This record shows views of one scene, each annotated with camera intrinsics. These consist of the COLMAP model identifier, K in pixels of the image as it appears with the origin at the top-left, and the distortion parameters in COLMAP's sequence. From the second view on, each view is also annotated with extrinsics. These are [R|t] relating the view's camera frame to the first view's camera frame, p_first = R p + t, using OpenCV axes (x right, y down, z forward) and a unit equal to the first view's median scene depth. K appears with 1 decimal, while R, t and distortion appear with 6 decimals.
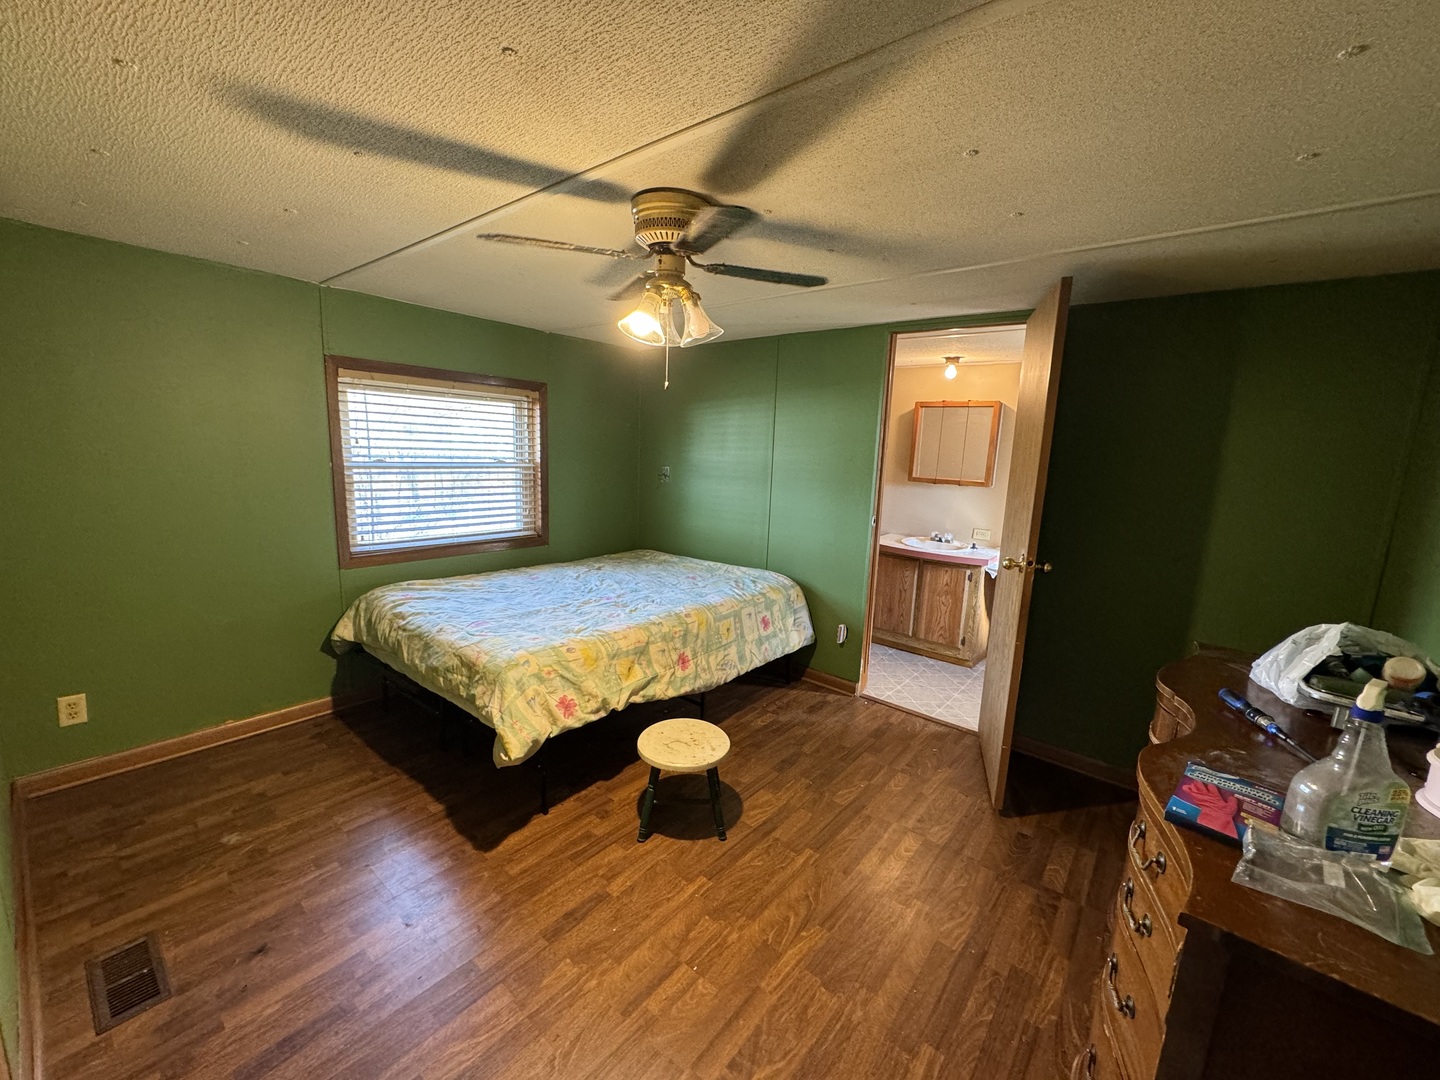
lens RADIAL K [[574.0, 0, 722.4], [0, 574.0, 544.9], [0, 0, 1]] dist [-0.003683, 0.000169]
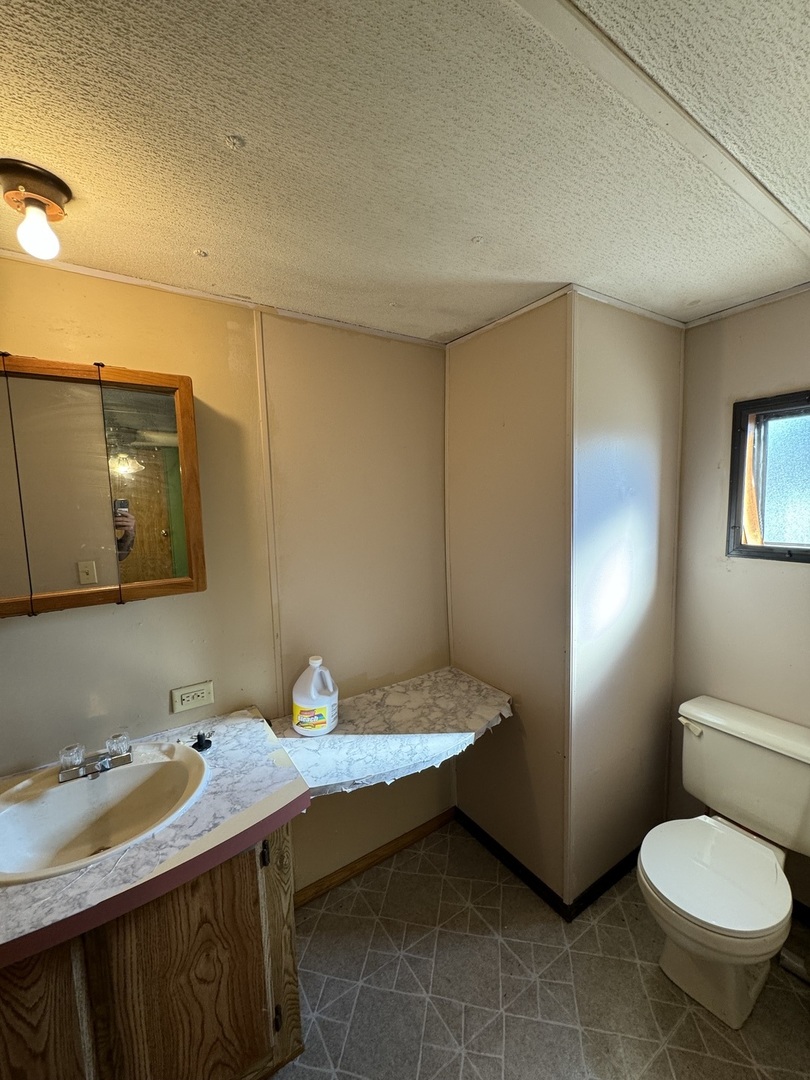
lens RADIAL K [[430.5, 0, 405.4], [0, 430.5, 541.7], [0, 0, 1]] dist [-0.003683, 0.000169]
pose [[0.300125, -0.146456, 0.942590, 0.224458], [0.200351, 0.975780, 0.087821, -0.133238], [-0.932622, 0.162492, 0.322199, 0.764211]]
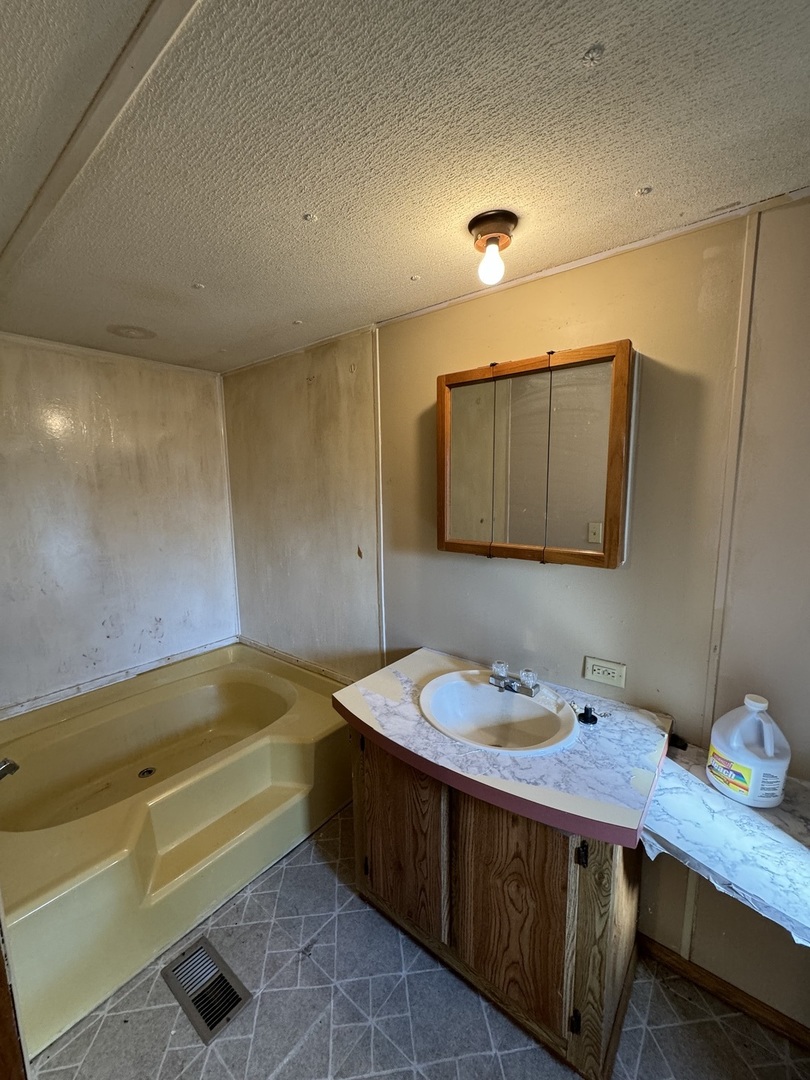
lens RADIAL K [[430.5, 0, 404.0], [0, 430.5, 541.5], [0, 0, 1]] dist [-0.003683, 0.000169]
pose [[0.998421, -0.056052, 0.003748, 0.322201], [0.056139, 0.997969, -0.030116, -0.118589], [-0.002052, 0.030278, 0.999539, 0.710104]]
